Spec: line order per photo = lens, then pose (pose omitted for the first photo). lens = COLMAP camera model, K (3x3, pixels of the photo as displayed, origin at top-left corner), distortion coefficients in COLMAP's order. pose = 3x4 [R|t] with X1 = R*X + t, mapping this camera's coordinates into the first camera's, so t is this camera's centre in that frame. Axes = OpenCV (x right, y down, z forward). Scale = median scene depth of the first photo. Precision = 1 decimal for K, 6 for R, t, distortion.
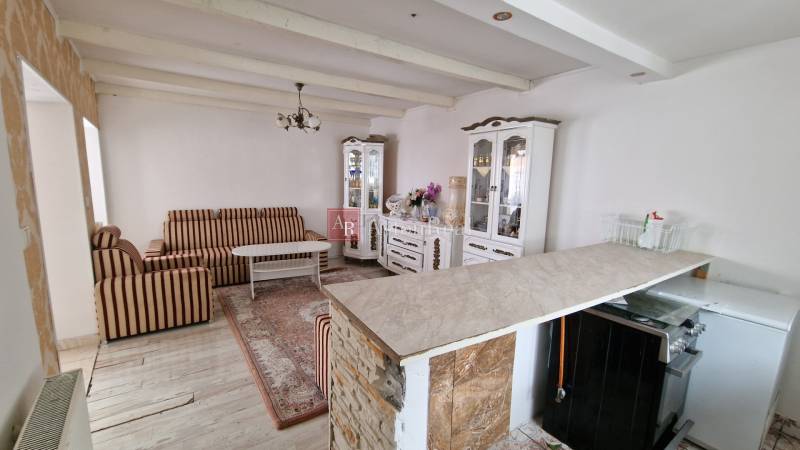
lens RADIAL K [[328.9, 0, 398.7], [0, 328.9, 226.6], [0, 0, 1]] dist [-0.000547, -0.000913]
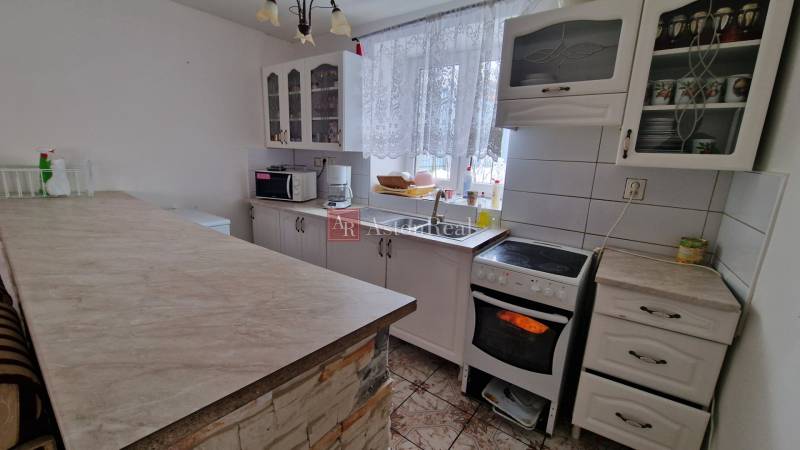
lens RADIAL K [[328.9, 0, 398.7], [0, 328.9, 226.6], [0, 0, 1]] dist [-0.000547, -0.000913]
pose [[-0.328593, -0.252582, 0.910071, -0.187574], [0.090132, 0.950793, 0.296428, -0.017813], [-0.940161, 0.179430, -0.289658, 0.313386]]
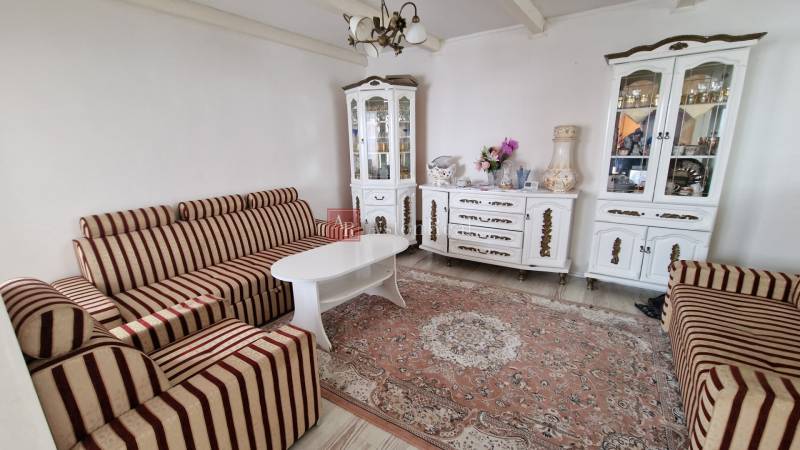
lens RADIAL K [[328.9, 0, 398.7], [0, 328.9, 226.6], [0, 0, 1]] dist [-0.000547, -0.000913]
pose [[0.925055, -0.137001, 0.354267, -0.556143], [0.102332, 0.988092, 0.114906, -0.054100], [-0.365790, -0.070041, 0.928058, 0.468837]]
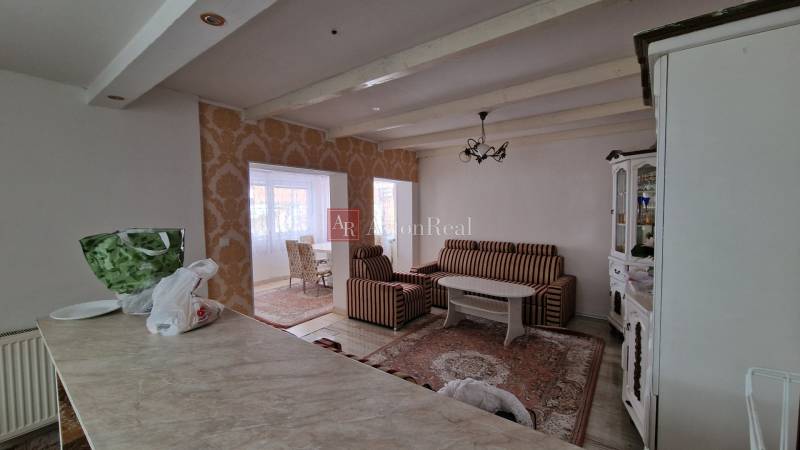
lens RADIAL K [[328.9, 0, 398.7], [0, 328.9, 226.6], [0, 0, 1]] dist [-0.000547, -0.000913]
pose [[0.322851, 0.023304, -0.946163, 0.547524], [-0.120555, 0.992566, -0.016689, -0.068641], [0.938740, 0.119453, 0.323261, 0.531464]]
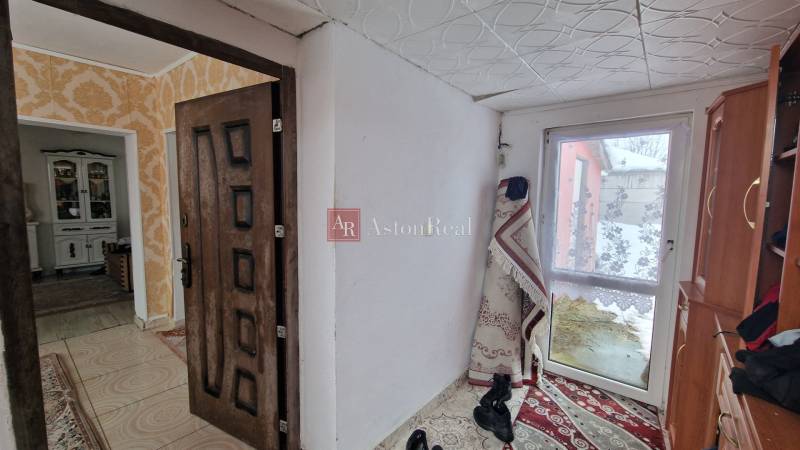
lens RADIAL K [[328.9, 0, 398.7], [0, 328.9, 226.6], [0, 0, 1]] dist [-0.000547, -0.000913]
pose [[-0.272208, -0.116228, 0.955193, -1.655855], [0.124419, 0.980094, 0.154714, -0.000602], [-0.954161, 0.160959, -0.252328, -0.067000]]
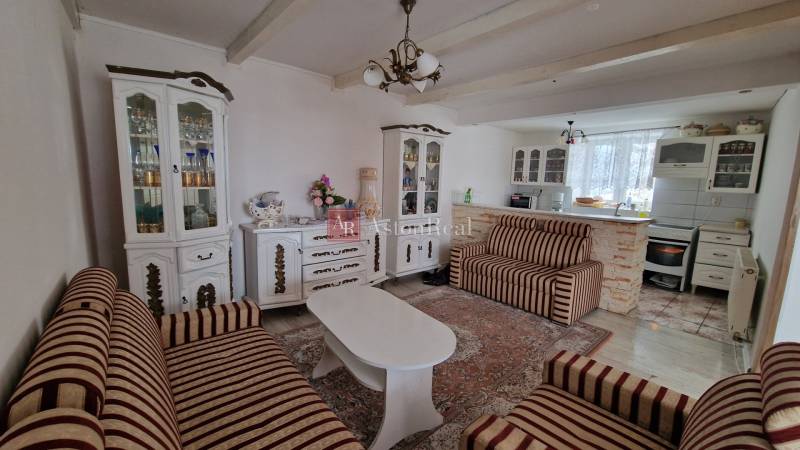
lens RADIAL K [[328.9, 0, 398.7], [0, 328.9, 226.6], [0, 0, 1]] dist [-0.000547, -0.000913]
pose [[-0.122579, -0.175953, 0.976737, -0.950422], [0.115308, 0.974969, 0.190106, -0.180035], [-0.985738, 0.135928, -0.099222, 1.178016]]
